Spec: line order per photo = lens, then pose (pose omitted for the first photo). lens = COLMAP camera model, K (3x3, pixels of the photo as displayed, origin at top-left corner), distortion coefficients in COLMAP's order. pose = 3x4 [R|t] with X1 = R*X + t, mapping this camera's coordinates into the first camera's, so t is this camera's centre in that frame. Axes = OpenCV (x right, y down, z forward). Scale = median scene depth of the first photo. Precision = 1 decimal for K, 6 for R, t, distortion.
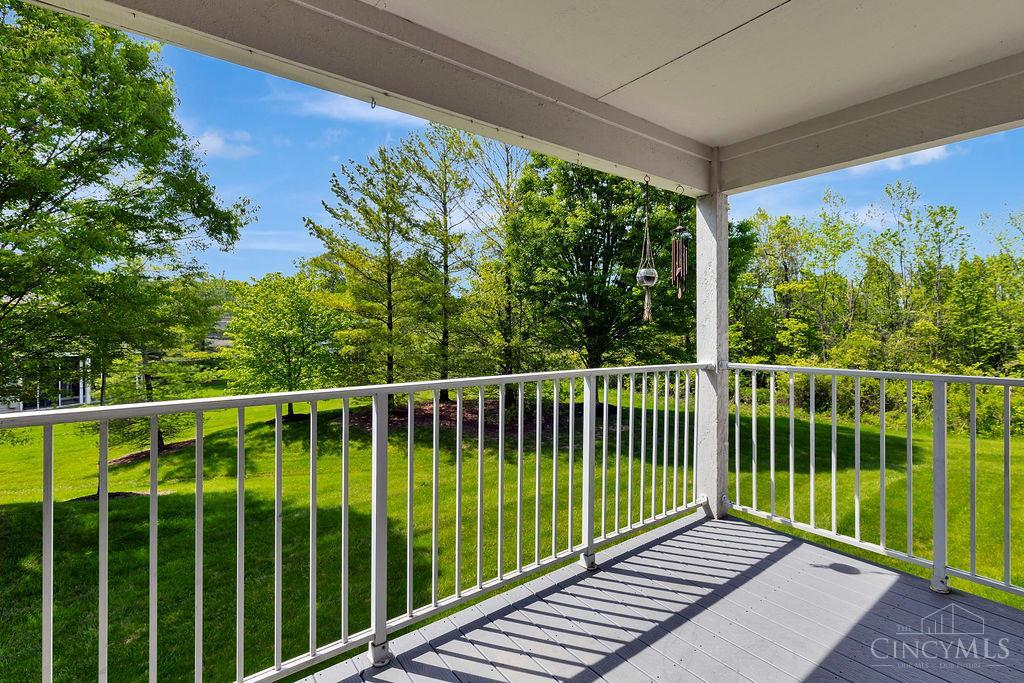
lens RADIAL K [[465.8, 0, 513.9], [0, 465.8, 334.7], [0, 0, 1]] dist [0.001115, 0.000357]
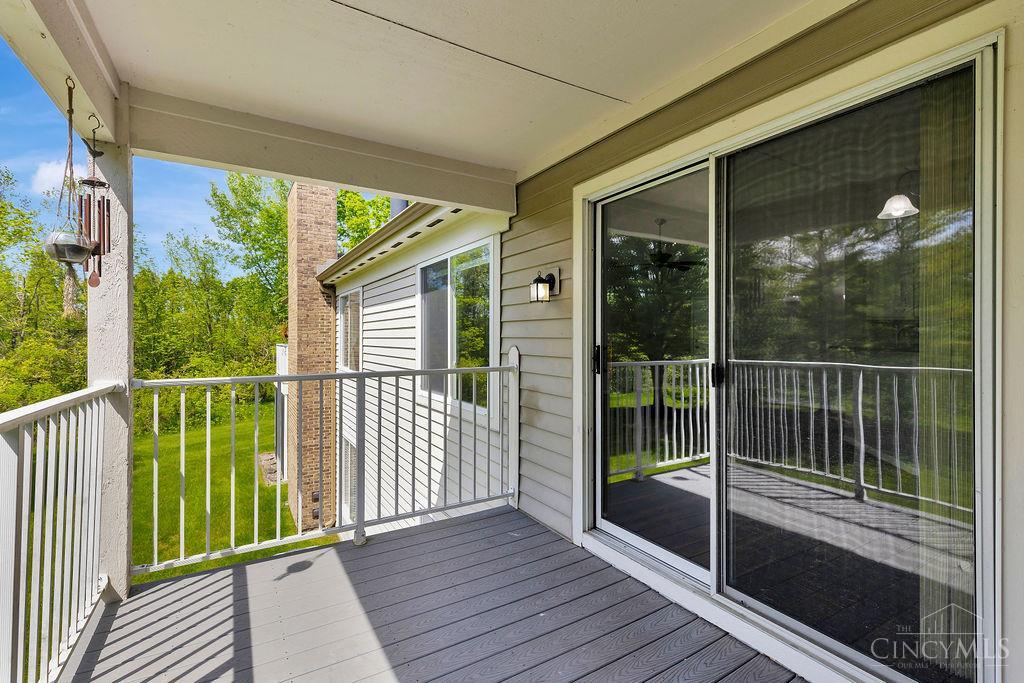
lens RADIAL K [[465.8, 0, 515.5], [0, 465.8, 337.4], [0, 0, 1]] dist [0.001115, 0.000357]
pose [[0.106689, 0.003452, 0.994287, -0.233875], [0.007042, 0.999966, -0.004227, -0.001208], [-0.994268, 0.007452, 0.106661, 0.344359]]
